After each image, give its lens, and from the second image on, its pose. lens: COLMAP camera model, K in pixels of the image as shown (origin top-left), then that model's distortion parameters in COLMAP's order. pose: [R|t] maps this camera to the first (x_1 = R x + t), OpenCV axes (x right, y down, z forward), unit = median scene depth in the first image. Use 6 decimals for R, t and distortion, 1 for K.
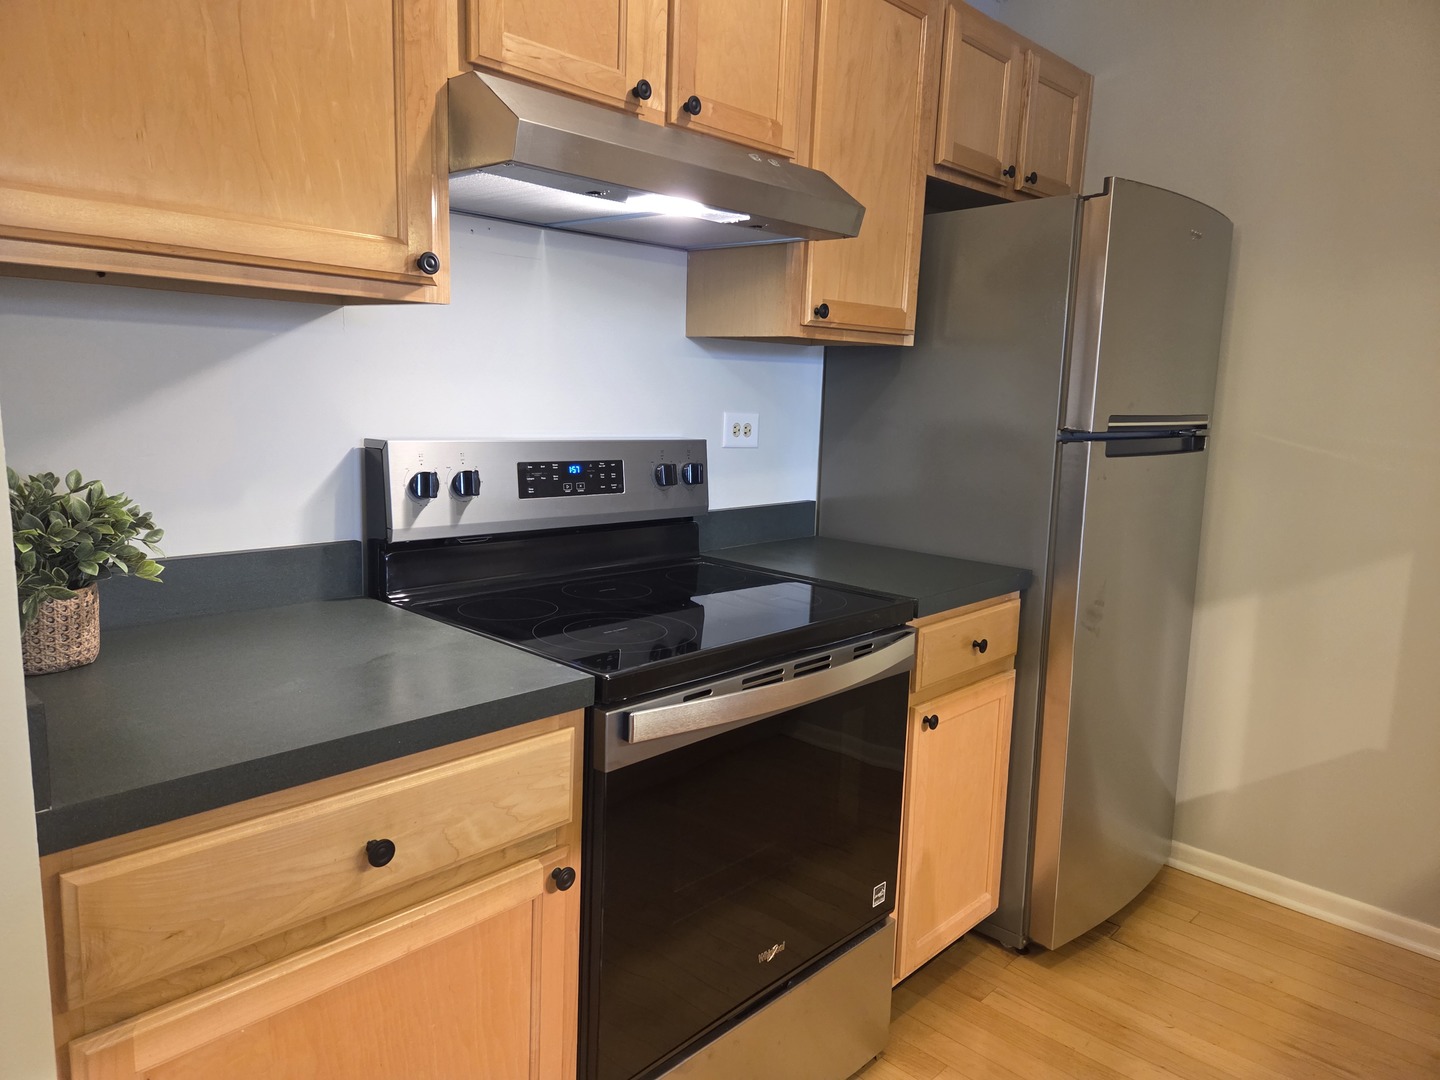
lens RADIAL K [[963.4, 0, 724.4], [0, 963.4, 533.3], [0, 0, 1]] dist [0.058411, -0.041102]
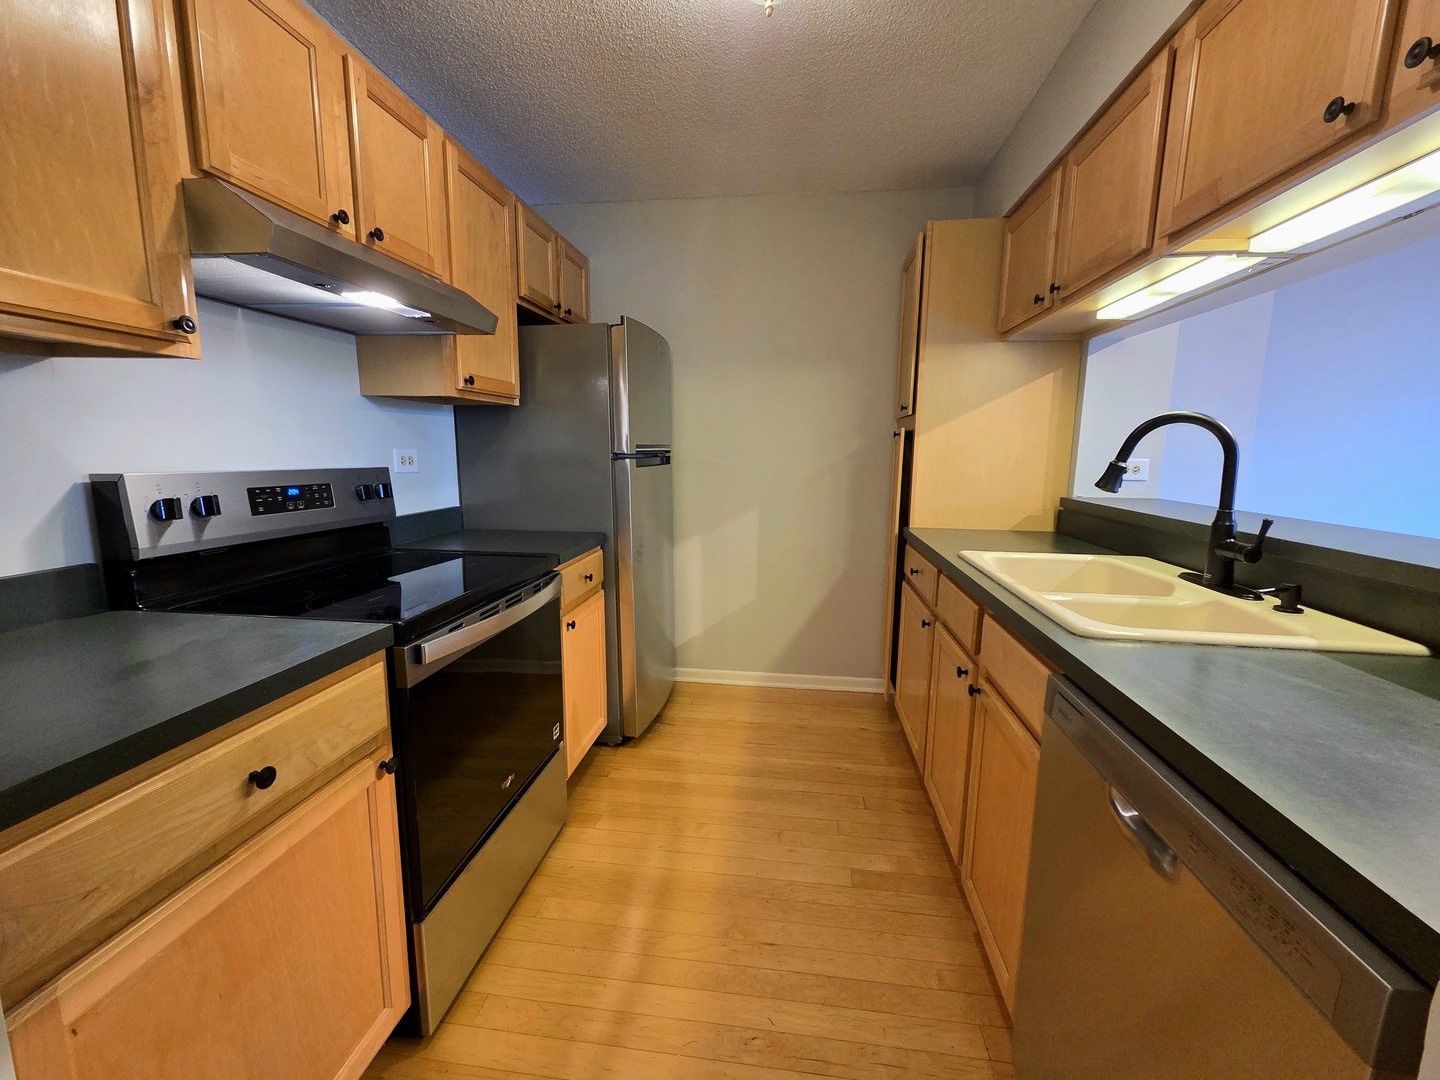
lens RADIAL K [[589.0, 0, 723.4], [0, 589.0, 534.1], [0, 0, 1]] dist [0.001372, 0.000559]
pose [[0.803108, -0.110517, 0.585494, -0.182171], [0.106199, 0.993464, 0.041854, 0.023122], [-0.586293, 0.028565, 0.809595, -0.003278]]
